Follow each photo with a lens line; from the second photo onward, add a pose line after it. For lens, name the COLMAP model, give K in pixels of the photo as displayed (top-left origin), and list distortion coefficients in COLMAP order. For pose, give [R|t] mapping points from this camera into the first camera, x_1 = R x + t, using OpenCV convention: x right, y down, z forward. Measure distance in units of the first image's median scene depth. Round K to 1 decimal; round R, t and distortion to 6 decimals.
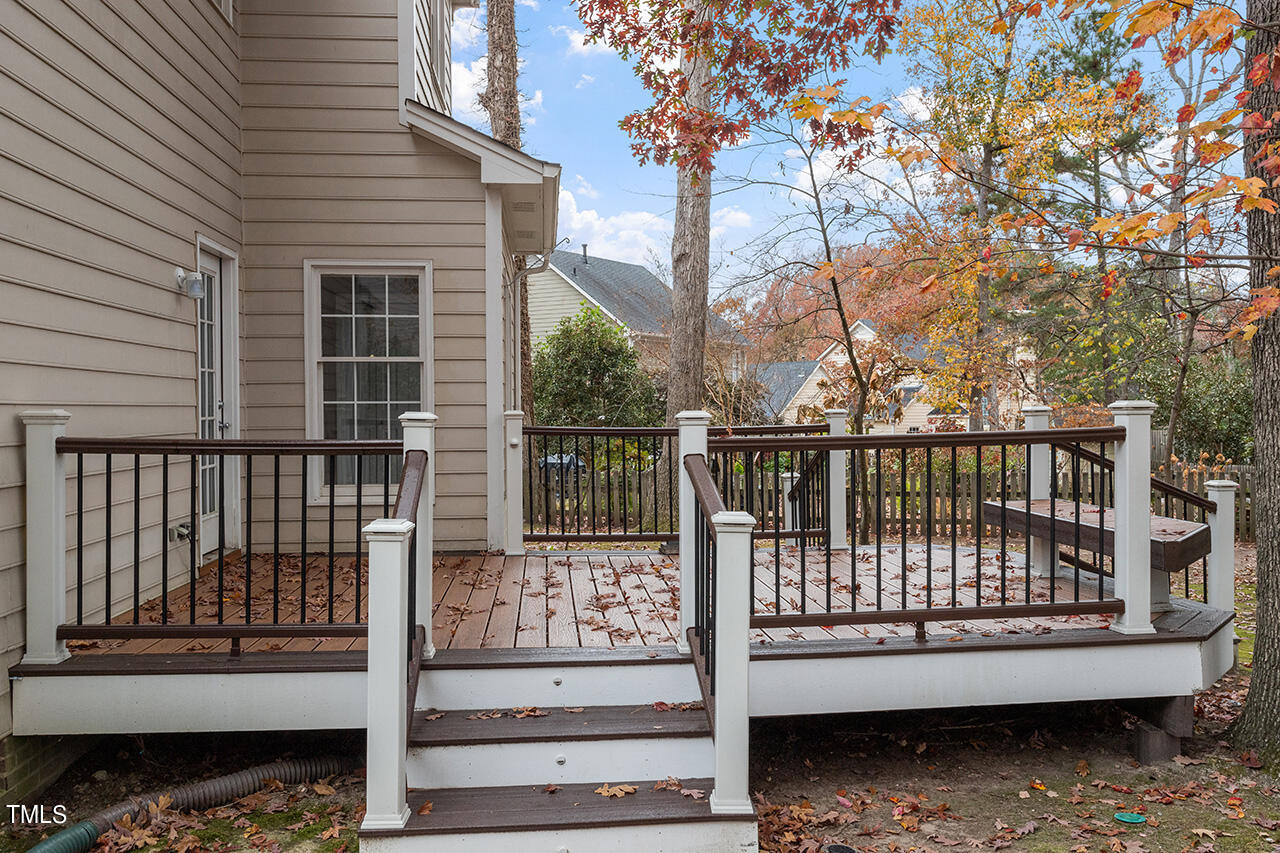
lens RADIAL K [[1099.9, 0, 640.0], [0, 1099.9, 426.5], [0, 0, 1]] dist [0.007112, 0.011723]
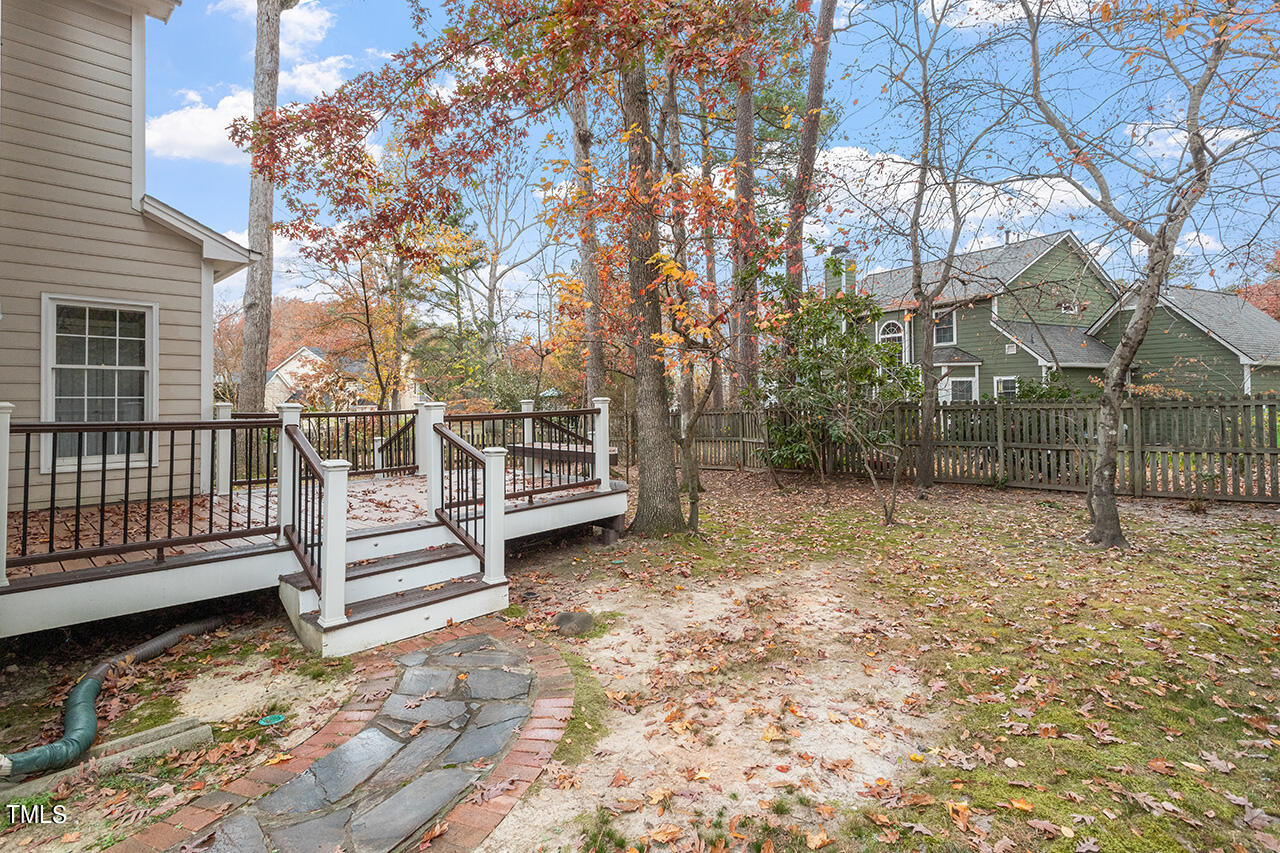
lens RADIAL K [[667.5, 0, 607.5], [0, 667.5, 413.8], [0, 0, 1]] dist [0.002505, 0.000113]
pose [[0.754806, -0.014933, 0.655779, -0.506450], [0.013890, 0.999881, 0.006782, 0.003296], [-0.655802, 0.003989, 0.754923, -0.128481]]
